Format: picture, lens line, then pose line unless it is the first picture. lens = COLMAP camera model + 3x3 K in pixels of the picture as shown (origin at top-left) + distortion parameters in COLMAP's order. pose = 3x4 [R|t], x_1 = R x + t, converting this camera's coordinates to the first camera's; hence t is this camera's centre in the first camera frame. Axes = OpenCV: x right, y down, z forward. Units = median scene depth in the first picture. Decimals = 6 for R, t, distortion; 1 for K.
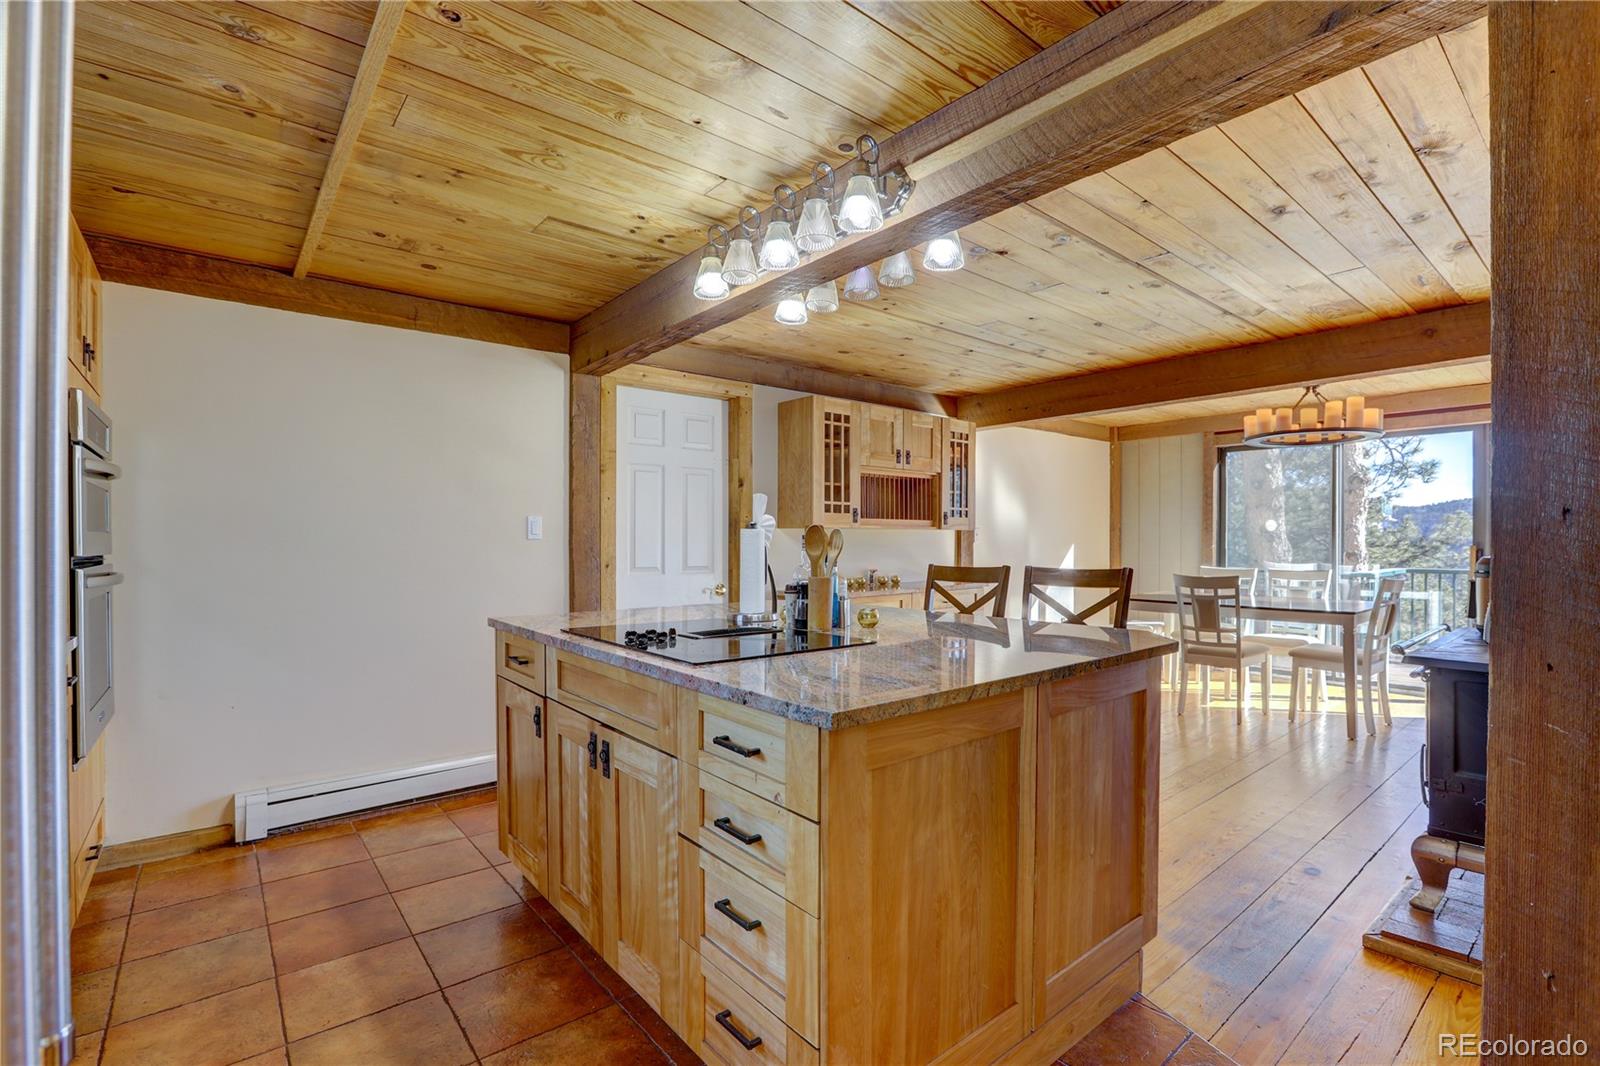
lens RADIAL K [[724.3, 0, 813.4], [0, 724.3, 541.4], [0, 0, 1]] dist [-0.049206, 0.013278]
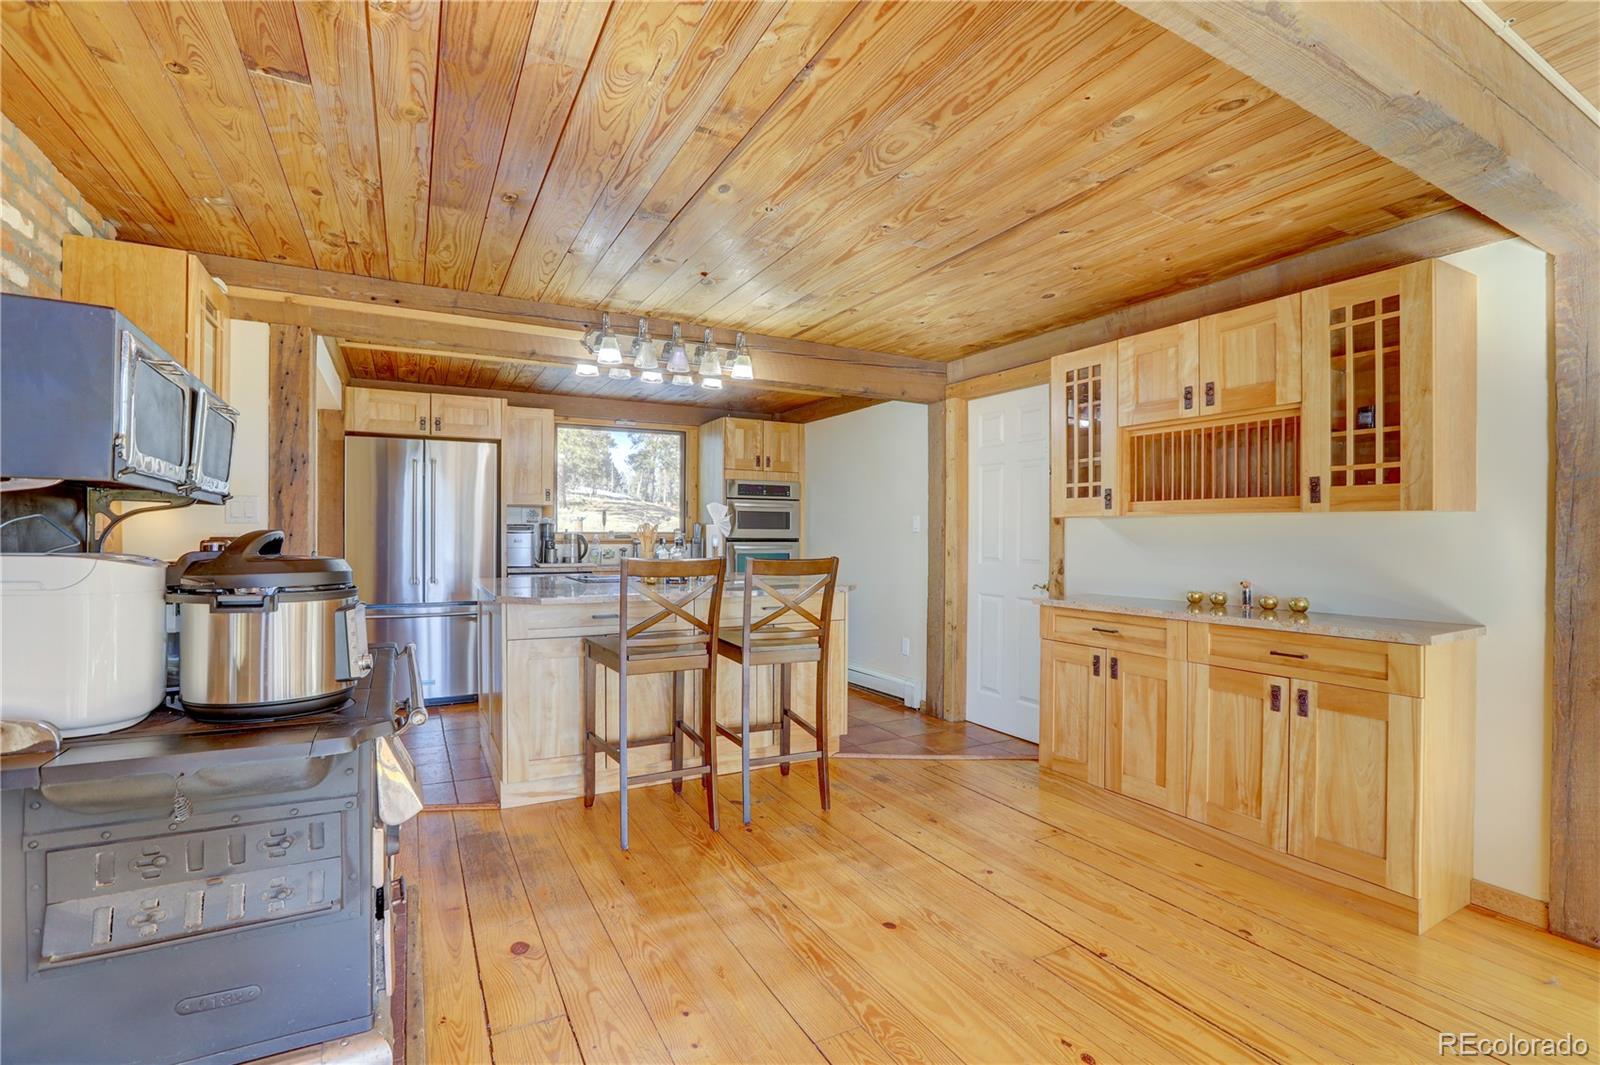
lens RADIAL K [[724.3, 0, 801.5], [0, 724.3, 533.4], [0, 0, 1]] dist [-0.049206, 0.013278]
pose [[-0.188694, 0.003101, -0.982031, 0.835799], [0.000521, 0.999995, 0.003058, -0.004039], [0.982036, 0.000065, -0.188695, 0.850780]]
